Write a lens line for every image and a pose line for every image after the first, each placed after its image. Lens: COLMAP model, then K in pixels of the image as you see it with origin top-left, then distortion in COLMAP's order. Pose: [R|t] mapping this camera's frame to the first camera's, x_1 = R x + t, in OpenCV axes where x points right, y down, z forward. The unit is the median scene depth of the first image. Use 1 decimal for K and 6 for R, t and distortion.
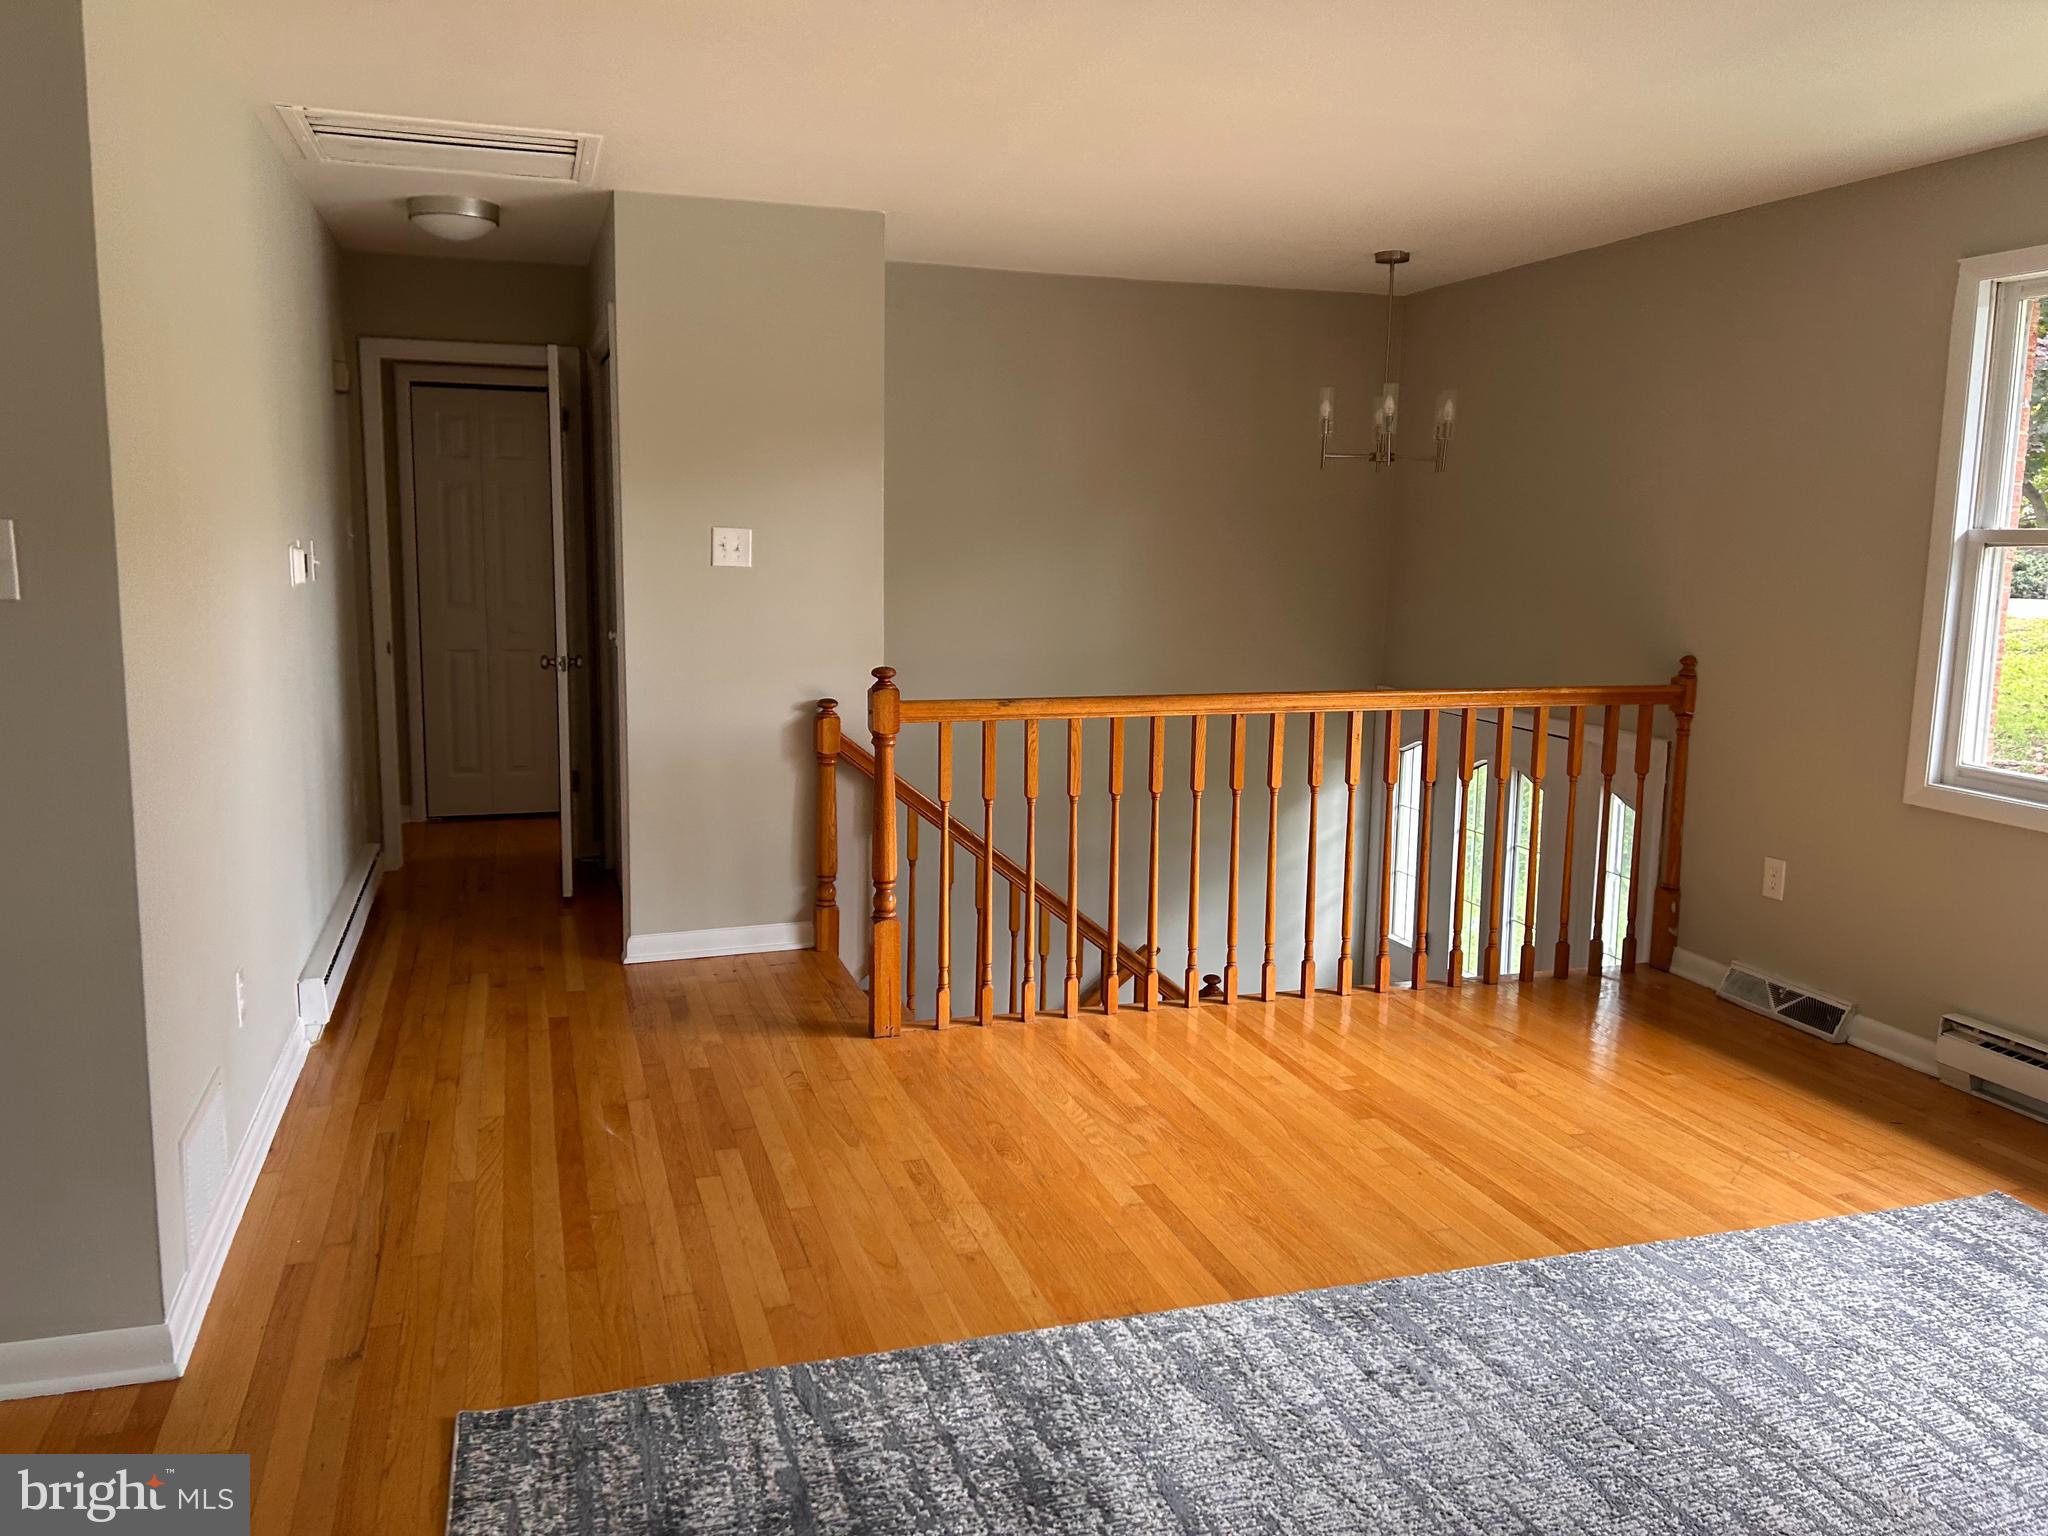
lens RADIAL K [[1540.2, 0, 985.1], [0, 1540.2, 739.7], [0, 0, 1]] dist [0.062064, -0.071059]
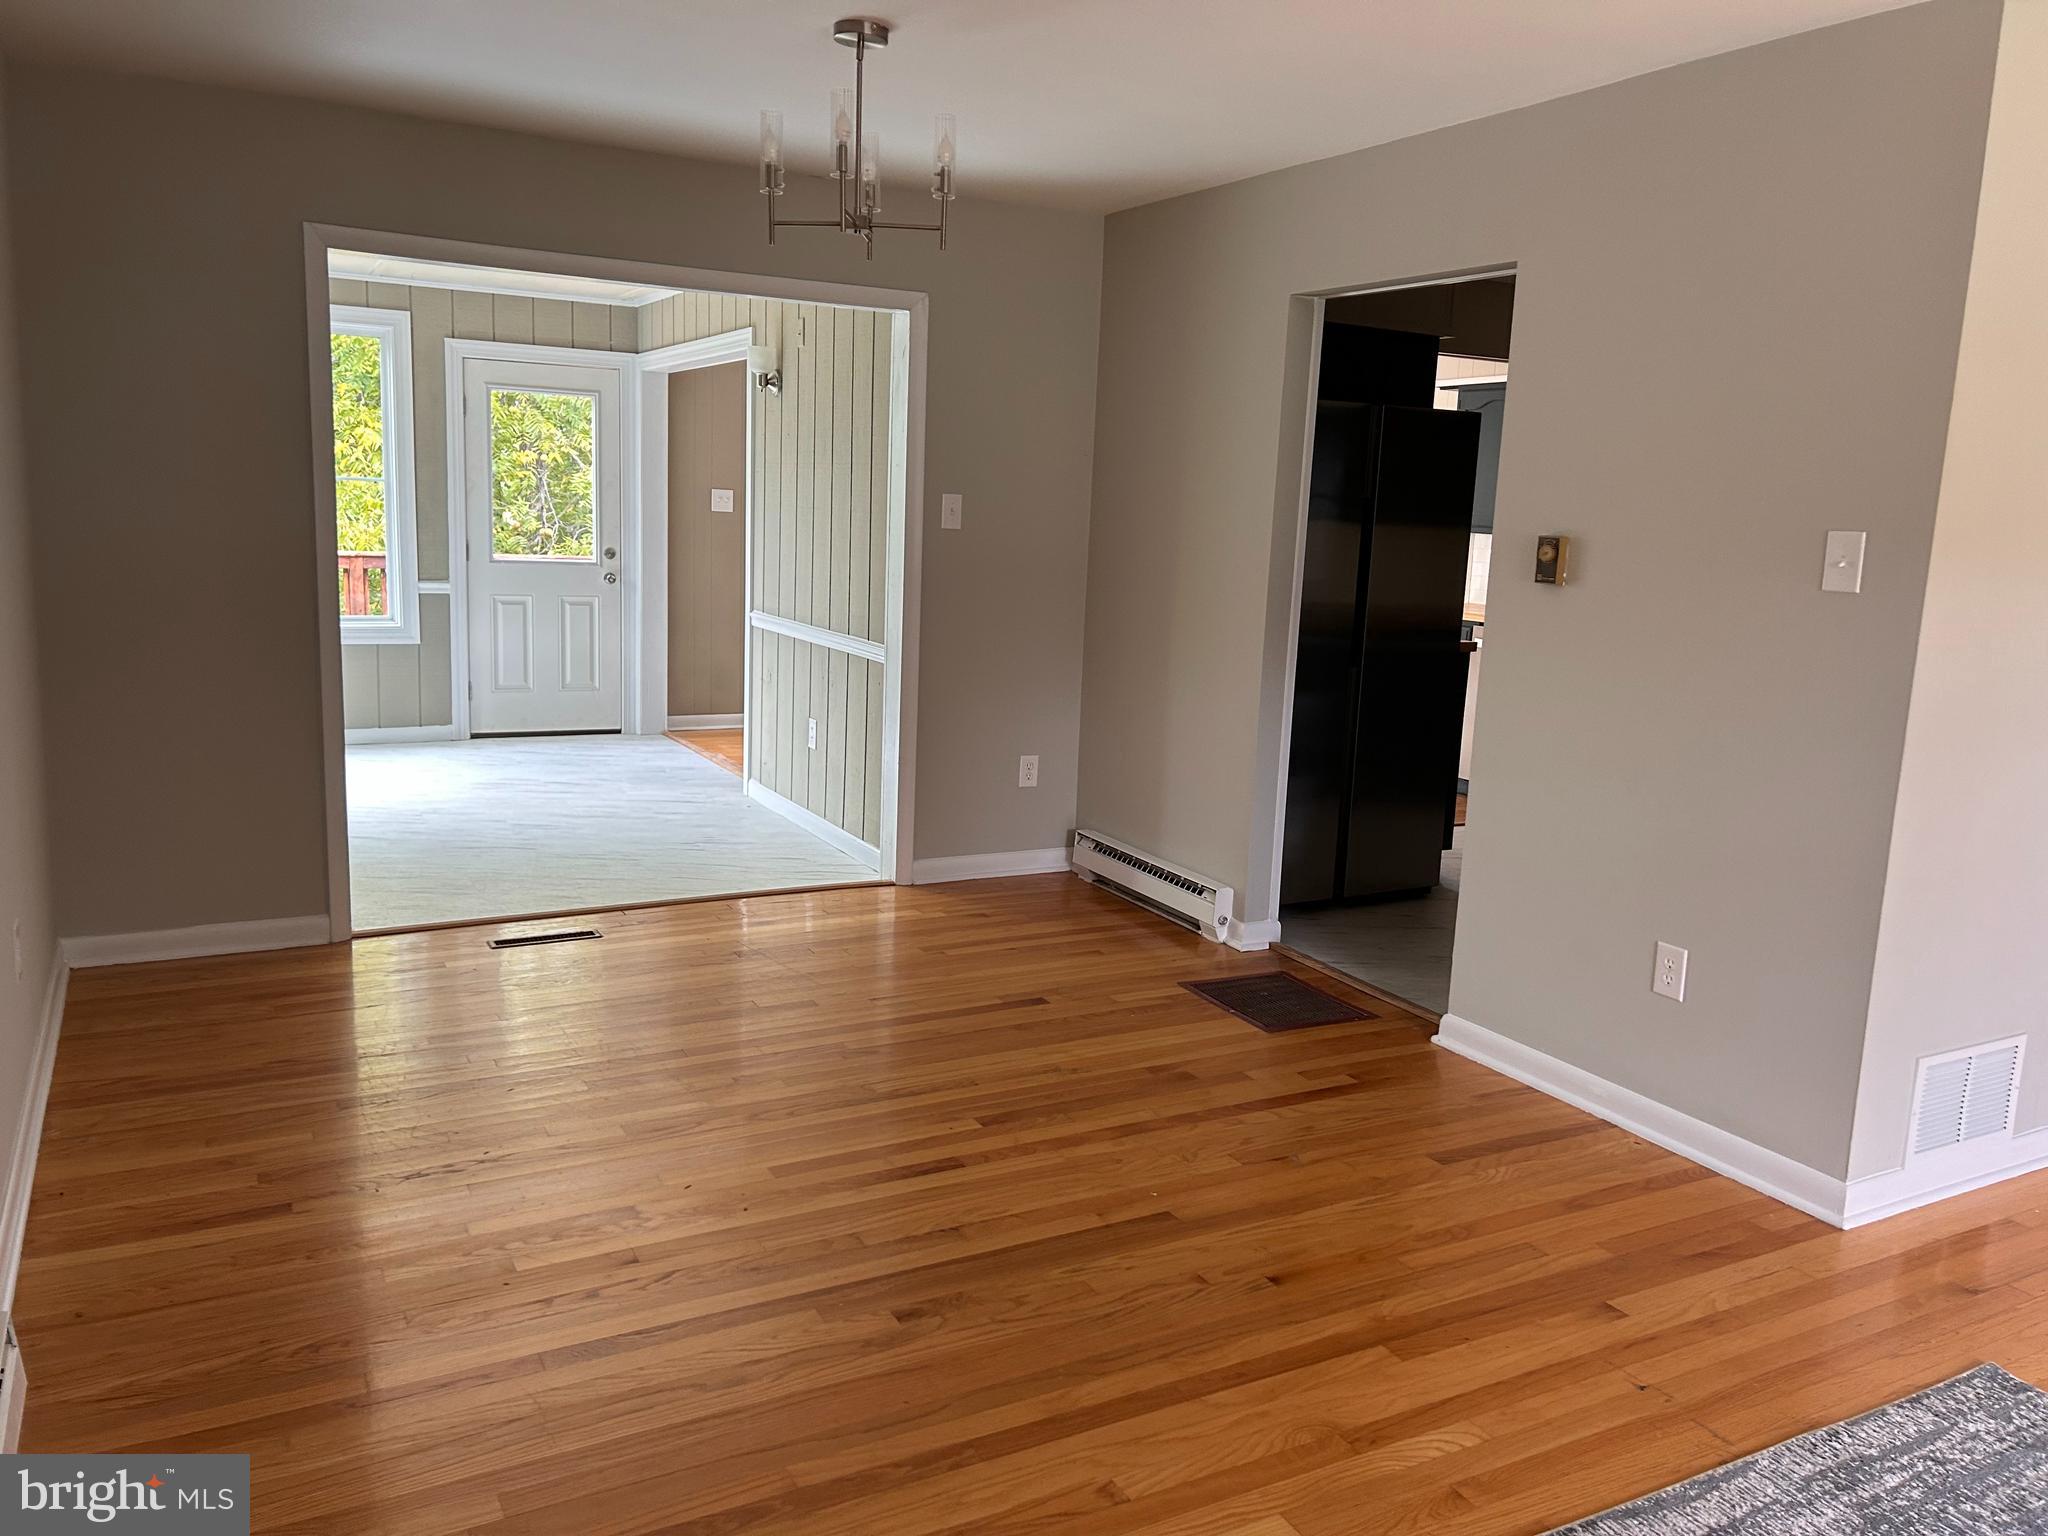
lens RADIAL K [[1540.2, 0, 1021.8], [0, 1540.2, 766.4], [0, 0, 1]] dist [0.062064, -0.071059]
pose [[0.205230, 0.168979, -0.964016, 0.314545], [-0.167401, 0.976528, 0.135534, -0.004628], [0.964291, 0.133561, 0.228700, 0.029170]]
